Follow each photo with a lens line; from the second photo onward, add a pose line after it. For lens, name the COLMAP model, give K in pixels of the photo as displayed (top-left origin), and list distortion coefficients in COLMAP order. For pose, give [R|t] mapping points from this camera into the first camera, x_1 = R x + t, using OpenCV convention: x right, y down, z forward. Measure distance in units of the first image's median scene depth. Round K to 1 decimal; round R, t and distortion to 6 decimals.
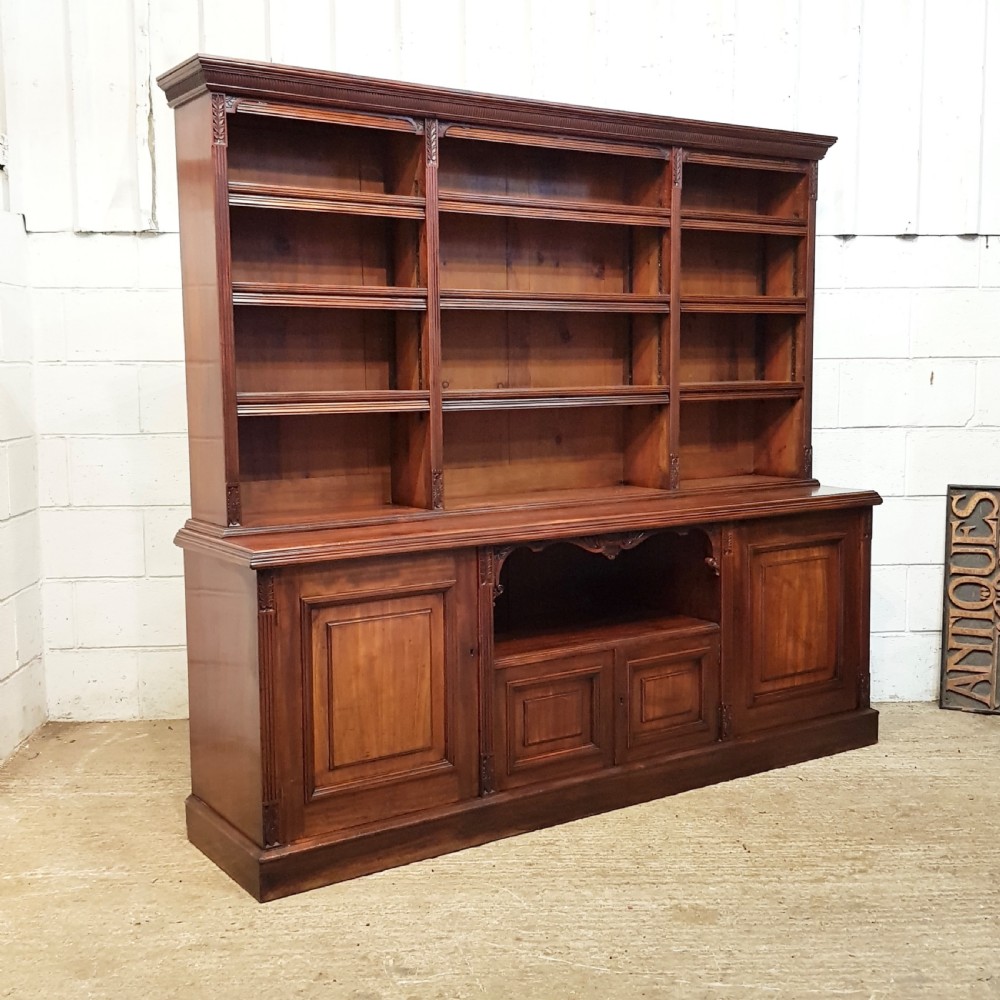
lens RADIAL K [[1204.1, 0, 486.6], [0, 1204.1, 497.7], [0, 0, 1]] dist [0.067516, 0.000000]
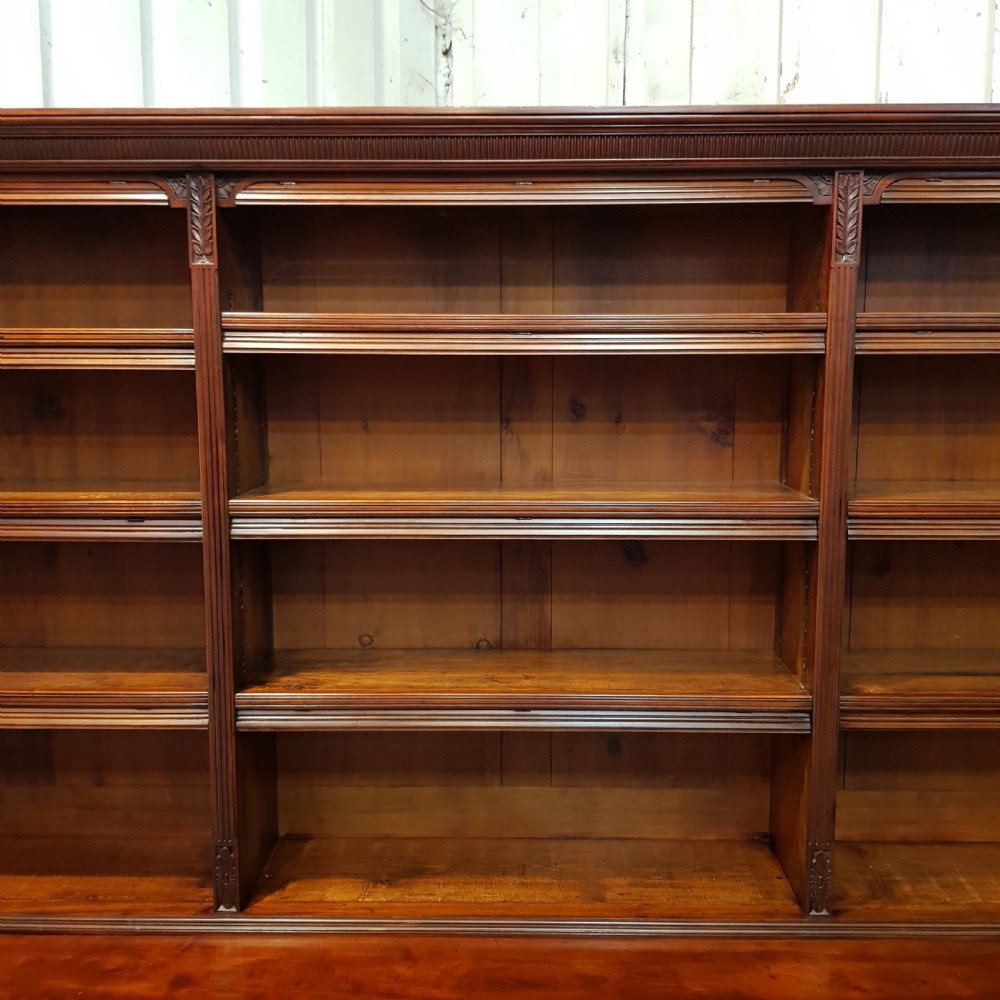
lens RADIAL K [[1059.9, 0, 504.6], [0, 1059.9, 493.0], [0, 0, 1]] dist [0.042669, 0.000000]
pose [[0.834066, 0.086579, -0.544829, 0.294133], [-0.068466, 0.996218, 0.053496, -0.201356], [0.547400, -0.007316, 0.836839, 0.659160]]
